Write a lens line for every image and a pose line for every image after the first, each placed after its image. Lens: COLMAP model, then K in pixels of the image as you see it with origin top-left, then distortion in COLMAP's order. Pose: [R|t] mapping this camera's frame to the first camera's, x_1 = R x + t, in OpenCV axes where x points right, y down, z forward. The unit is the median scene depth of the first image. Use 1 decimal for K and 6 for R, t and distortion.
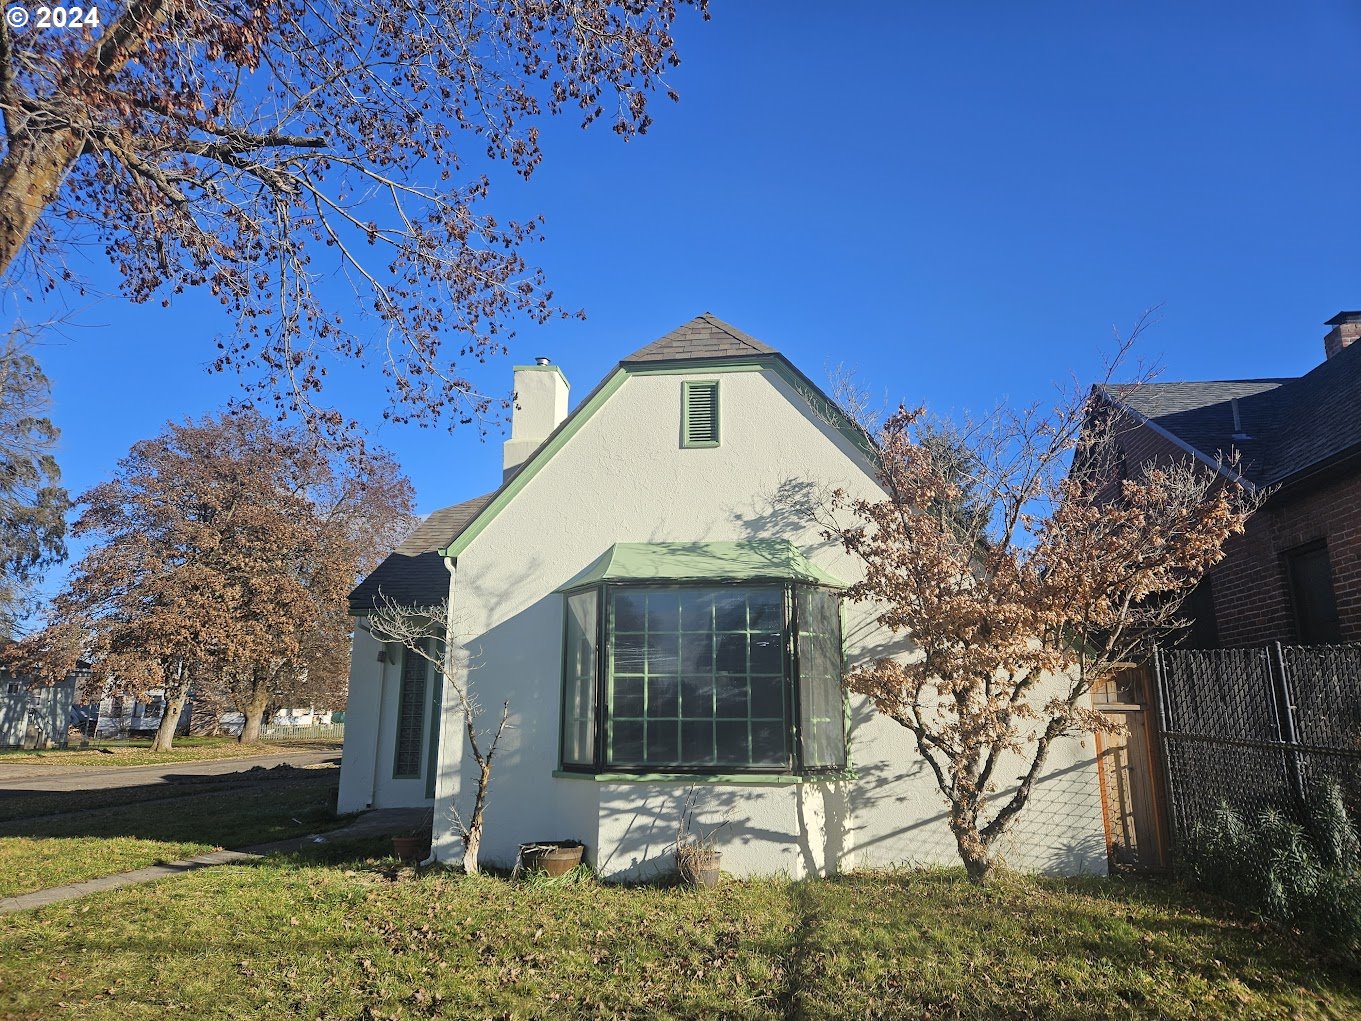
lens RADIAL K [[903.2, 0, 677.6], [0, 903.2, 502.1], [0, 0, 1]] dist [0.072250, -0.069562]
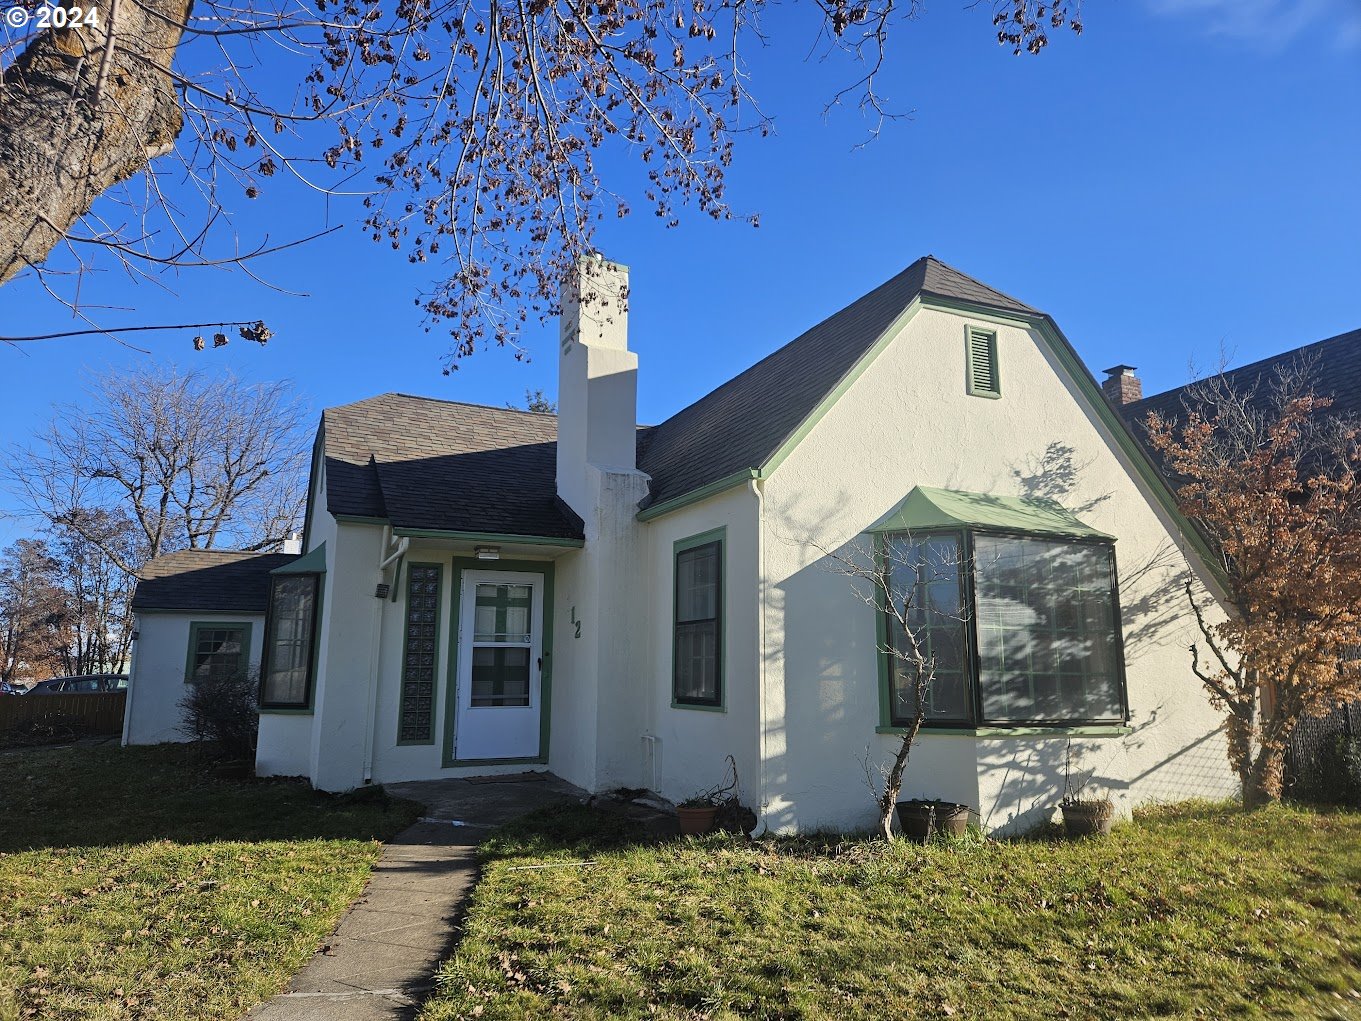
lens RADIAL K [[897.8, 0, 676.4], [0, 897.8, 515.2], [0, 0, 1]] dist [0.090017, -0.068449]
pose [[0.852481, 0.093936, 0.514249, -0.785539], [-0.129215, 0.991062, 0.033168, 0.079801], [-0.506537, -0.094724, 0.856999, 0.335714]]
